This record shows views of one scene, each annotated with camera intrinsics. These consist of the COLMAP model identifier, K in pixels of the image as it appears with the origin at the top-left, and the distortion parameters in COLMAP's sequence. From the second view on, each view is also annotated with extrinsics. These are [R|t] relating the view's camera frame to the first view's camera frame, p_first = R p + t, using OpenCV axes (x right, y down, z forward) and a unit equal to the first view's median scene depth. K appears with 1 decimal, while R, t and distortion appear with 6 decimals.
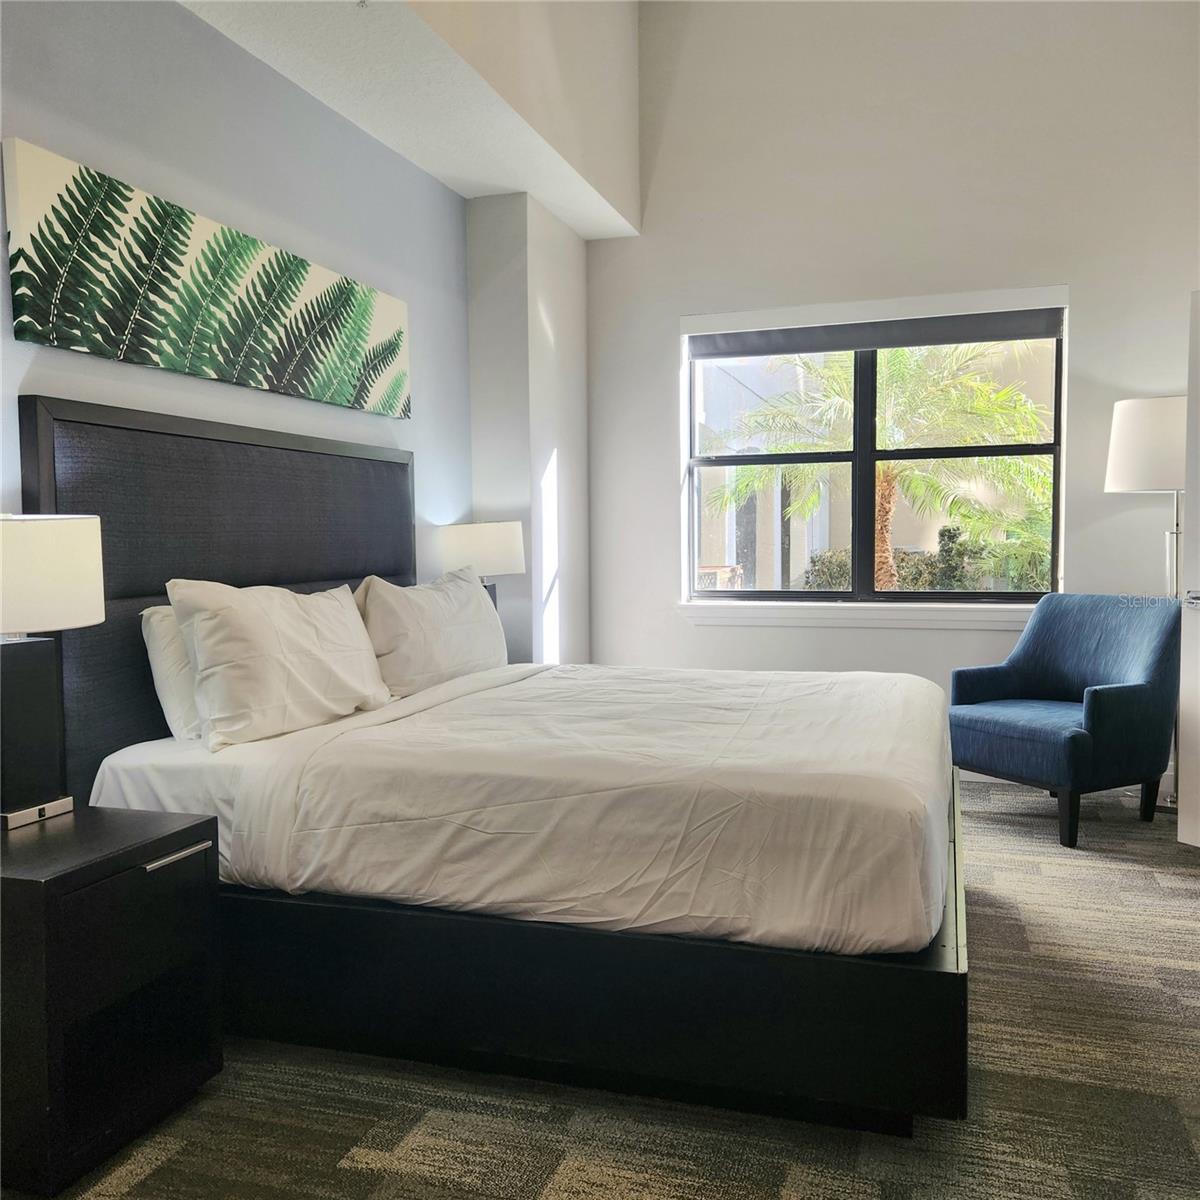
lens RADIAL K [[1073.2, 0, 605.9], [0, 1073.2, 590.3], [0, 0, 1]] dist [0.089382, -0.082957]
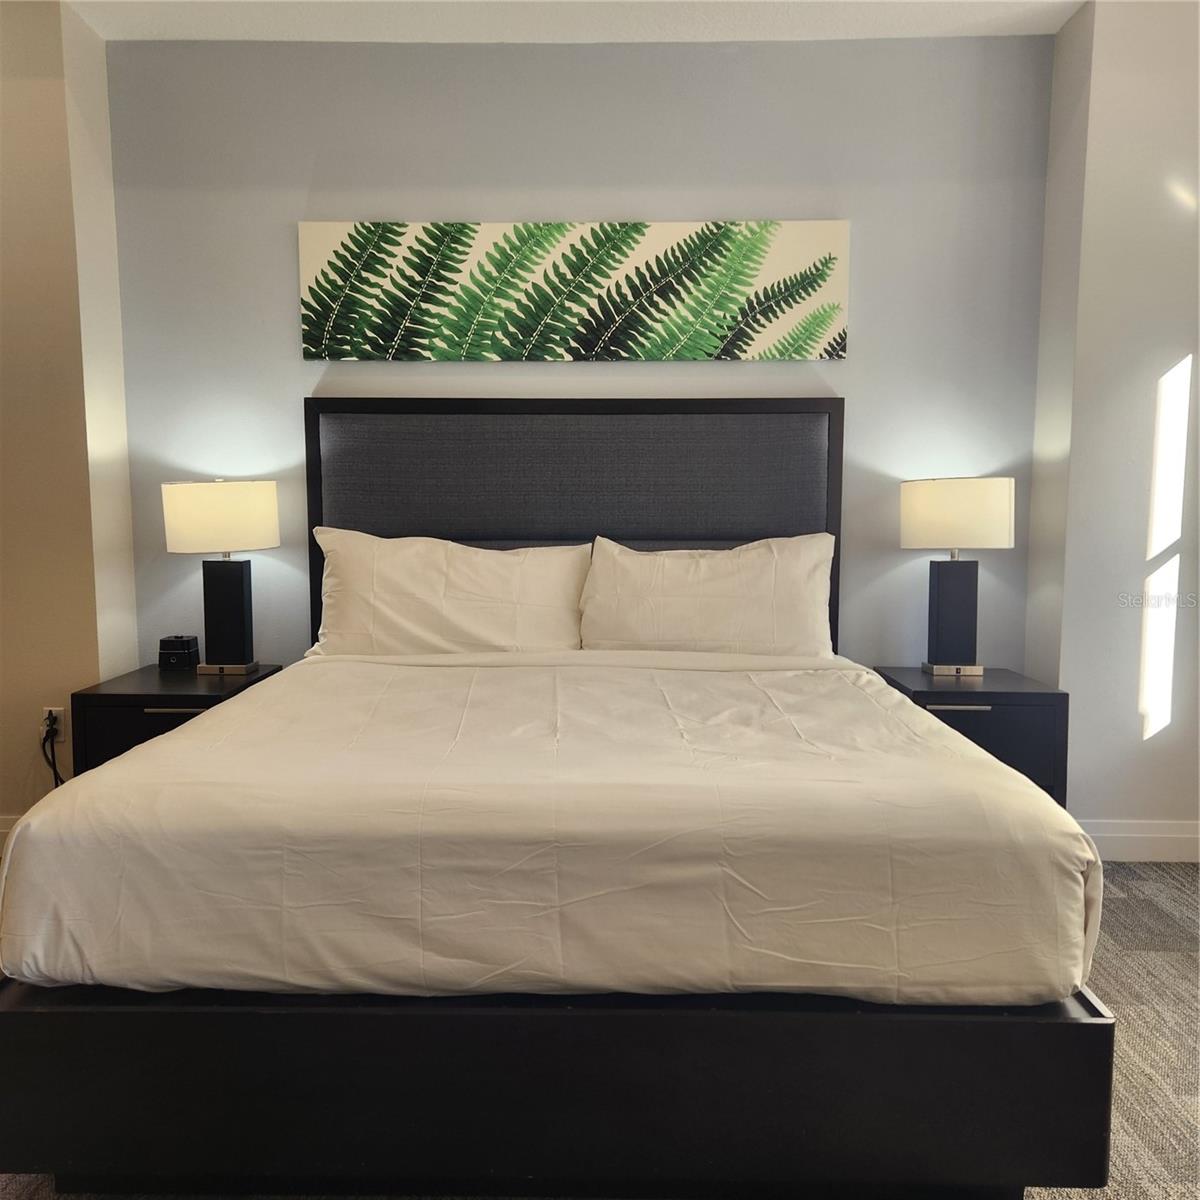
lens RADIAL K [[1073.2, 0, 605.9], [0, 1073.2, 590.3], [0, 0, 1]] dist [0.089382, -0.082957]
pose [[0.295901, 0.105387, -0.949387, 0.749785], [-0.052712, 0.994182, 0.093930, -0.058350], [0.953763, 0.022250, 0.299735, 0.708108]]
